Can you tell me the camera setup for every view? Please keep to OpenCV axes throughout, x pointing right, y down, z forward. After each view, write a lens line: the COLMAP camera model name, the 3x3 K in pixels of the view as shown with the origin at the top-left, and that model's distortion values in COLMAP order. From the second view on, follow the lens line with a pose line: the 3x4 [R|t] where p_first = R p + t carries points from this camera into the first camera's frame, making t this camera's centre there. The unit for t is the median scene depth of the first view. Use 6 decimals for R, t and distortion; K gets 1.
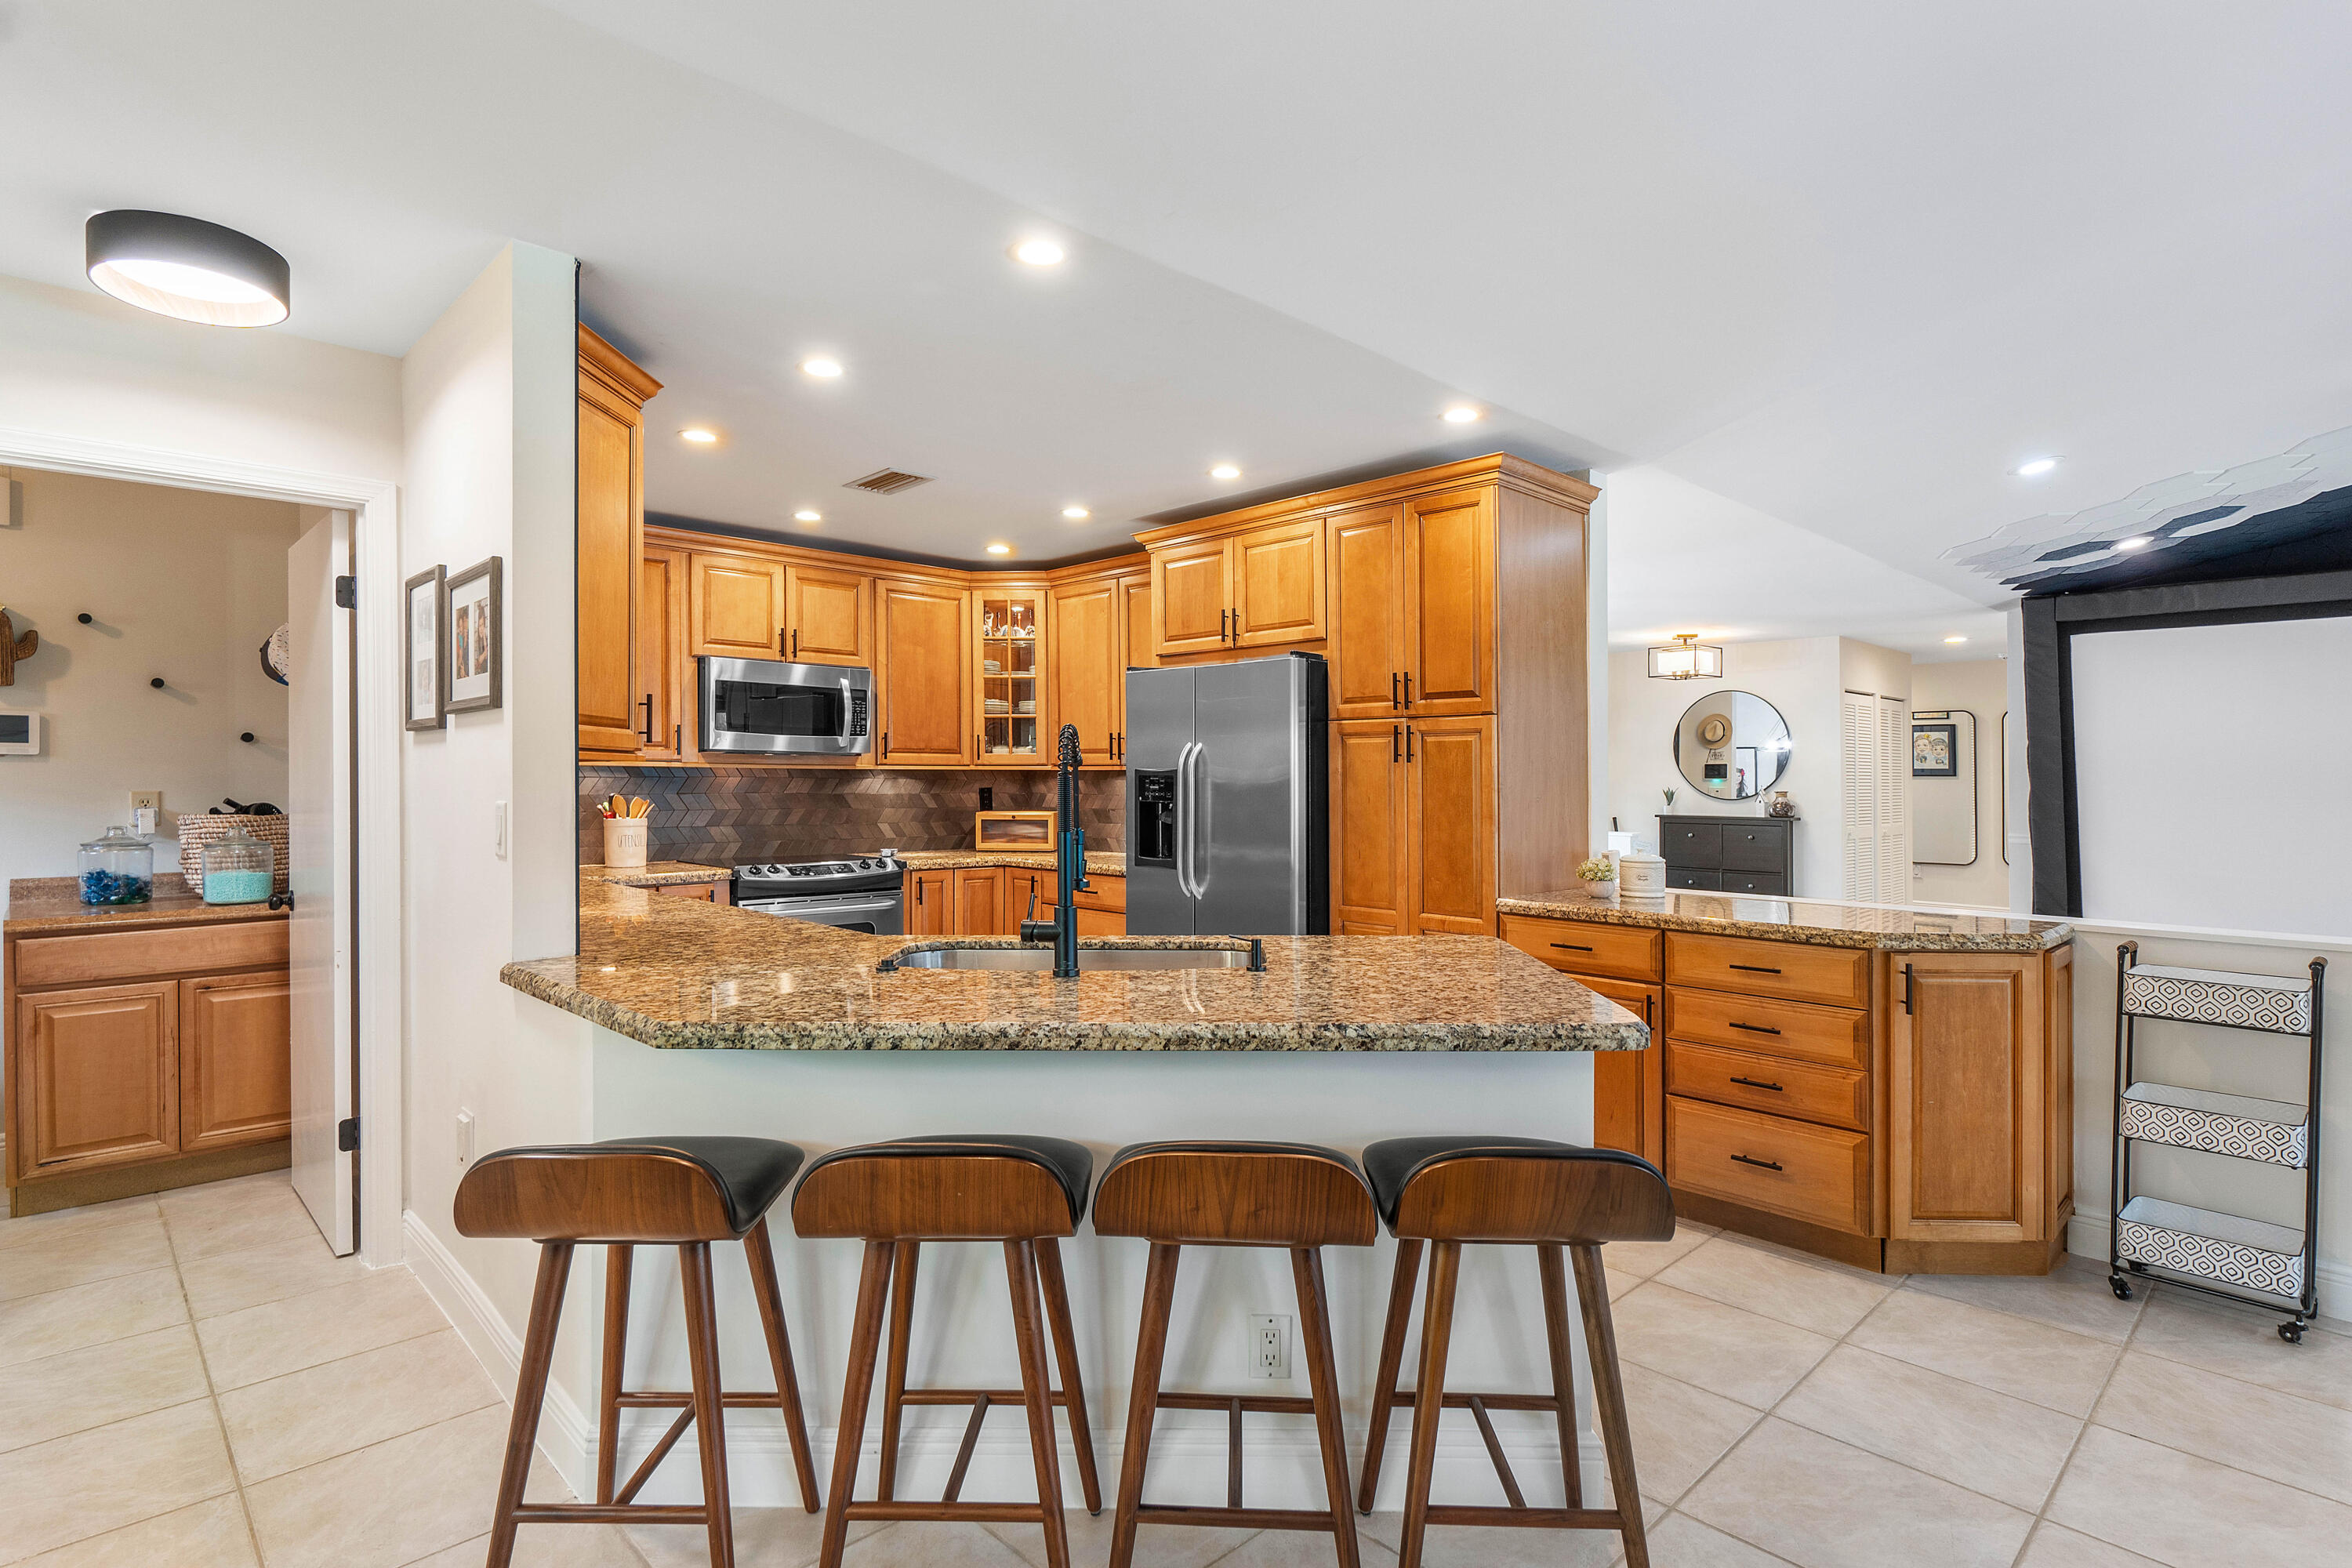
lens RADIAL K [[1180.9, 0, 1185.1], [0, 1180.9, 771.6], [0, 0, 1]] dist [0.002182, -0.001197]
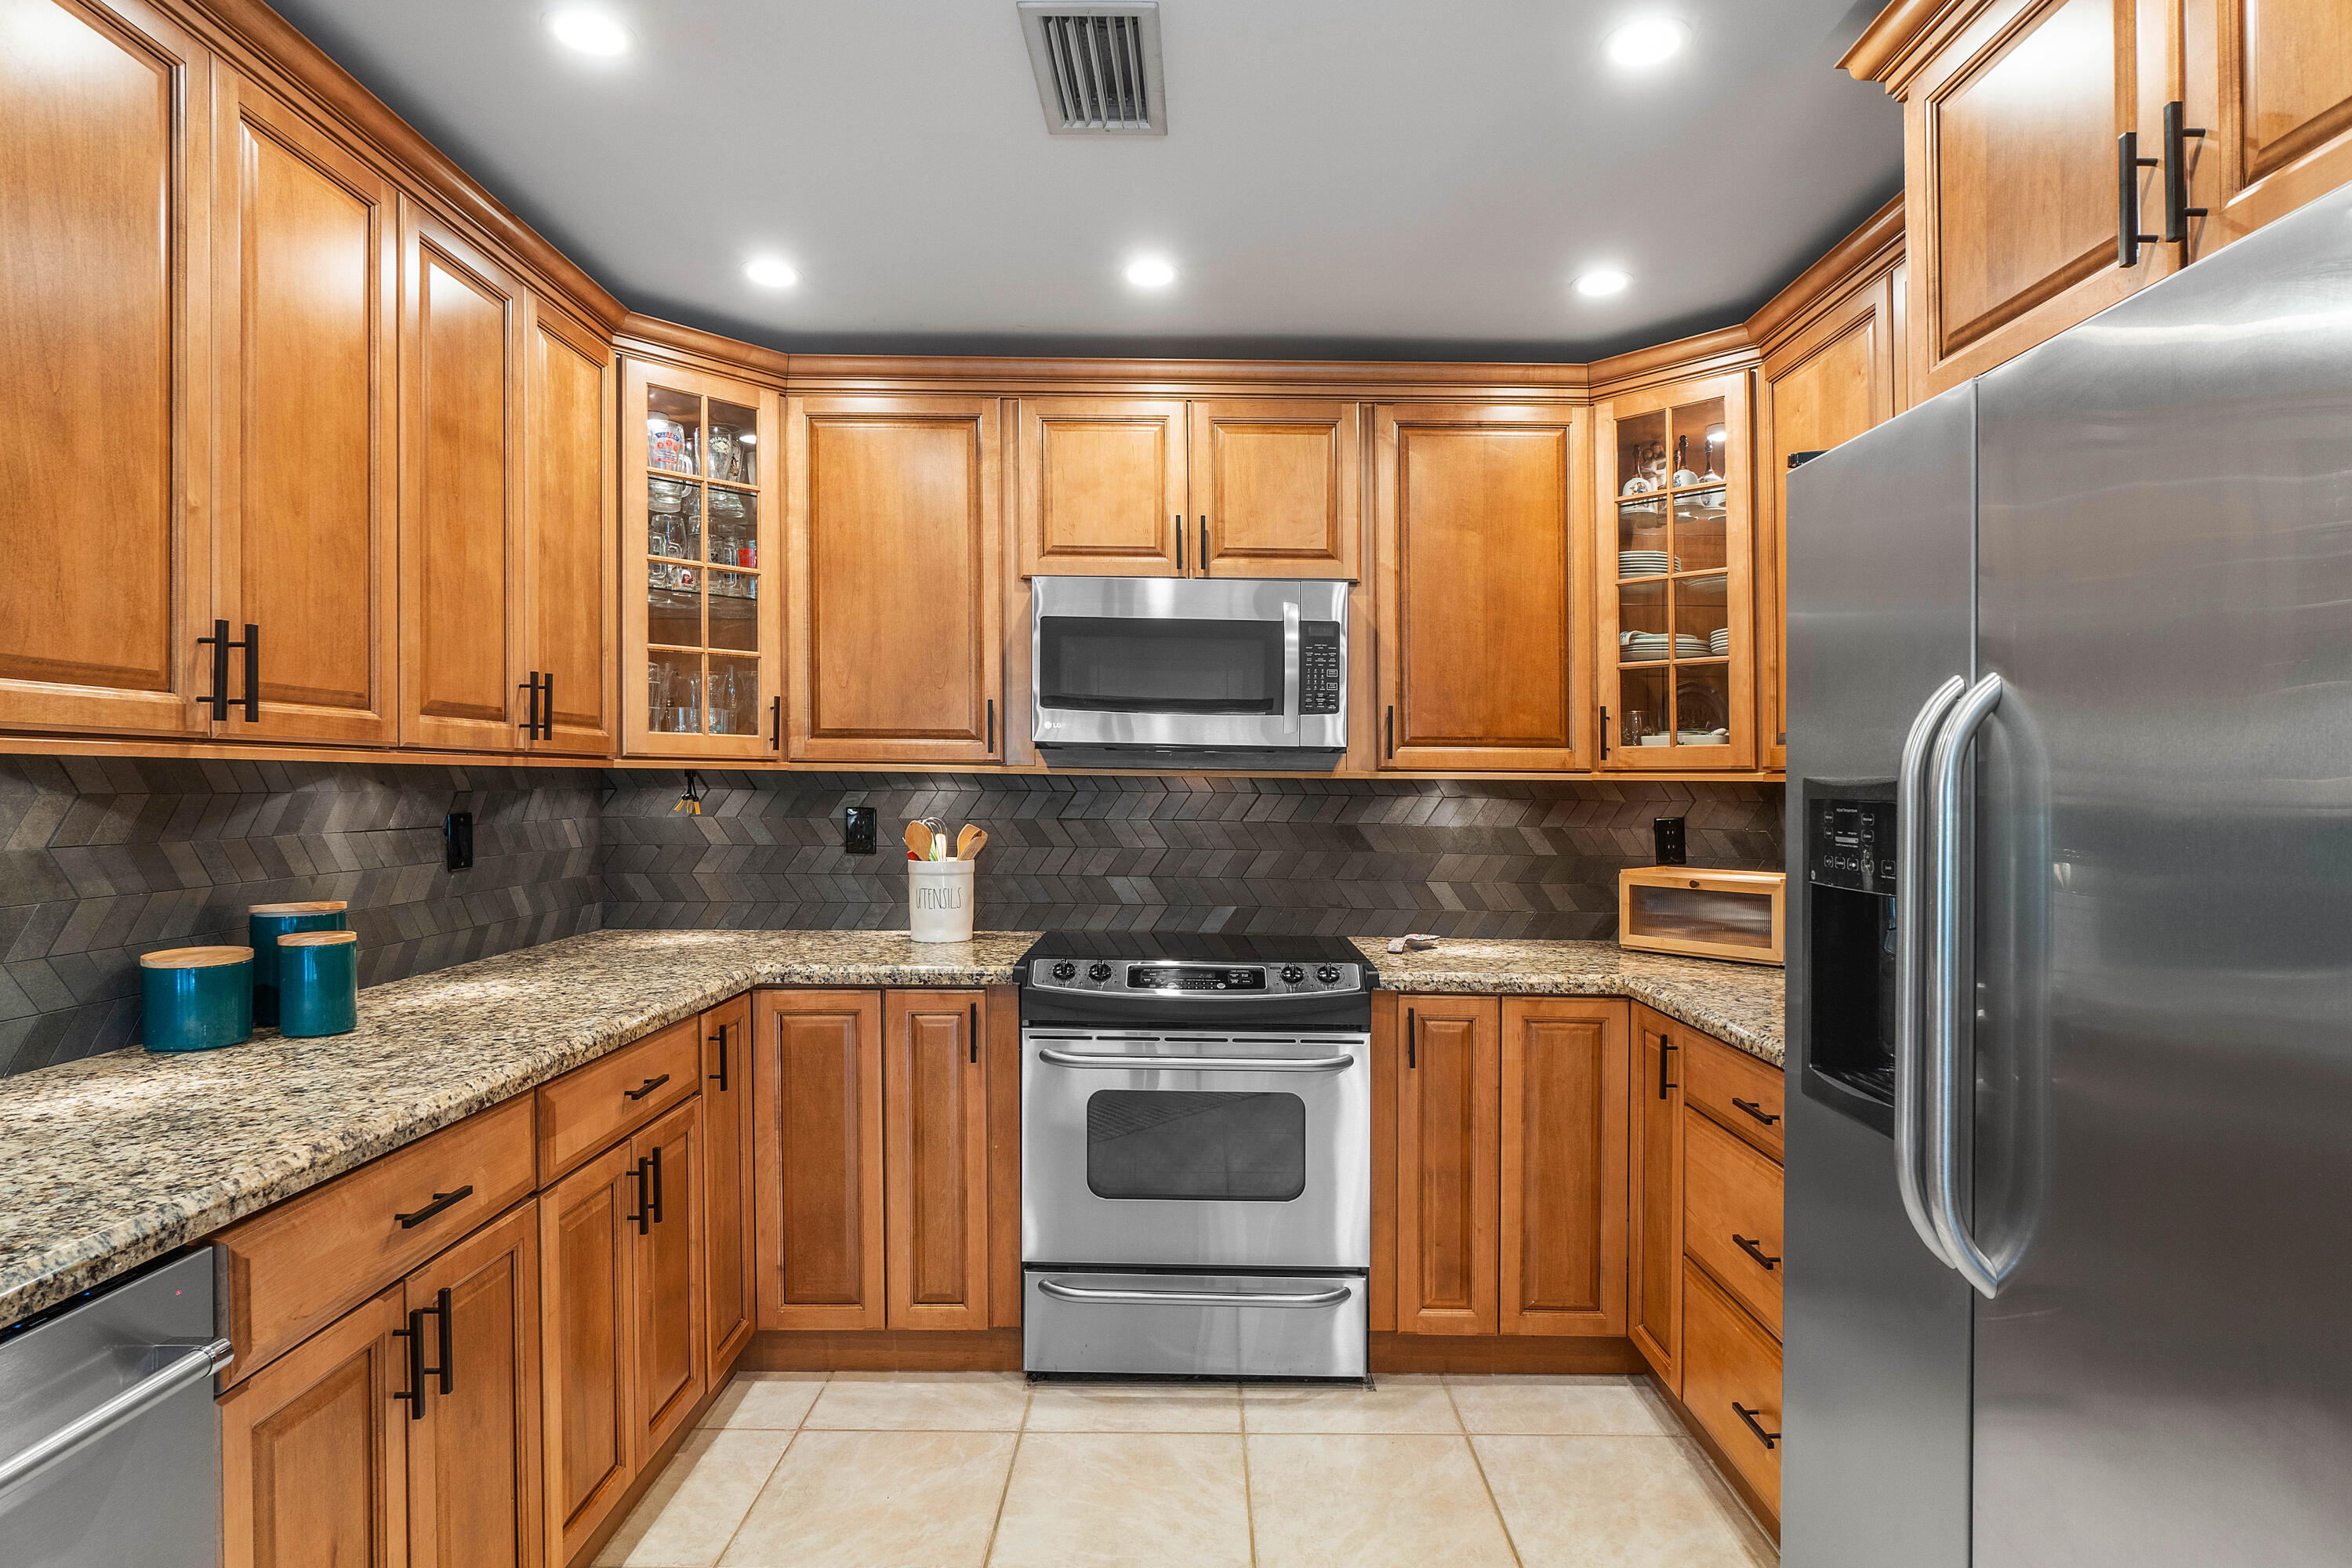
lens RADIAL K [[1276.2, 0, 1200.1], [0, 1276.2, 781.2], [0, 0, 1]] dist [-0.005846, 0.000342]
pose [[0.728273, 0.003814, -0.685277, 0.062456], [-0.004782, 0.999988, 0.000483, -0.001105], [0.685271, 0.002925, 0.728283, 0.569592]]
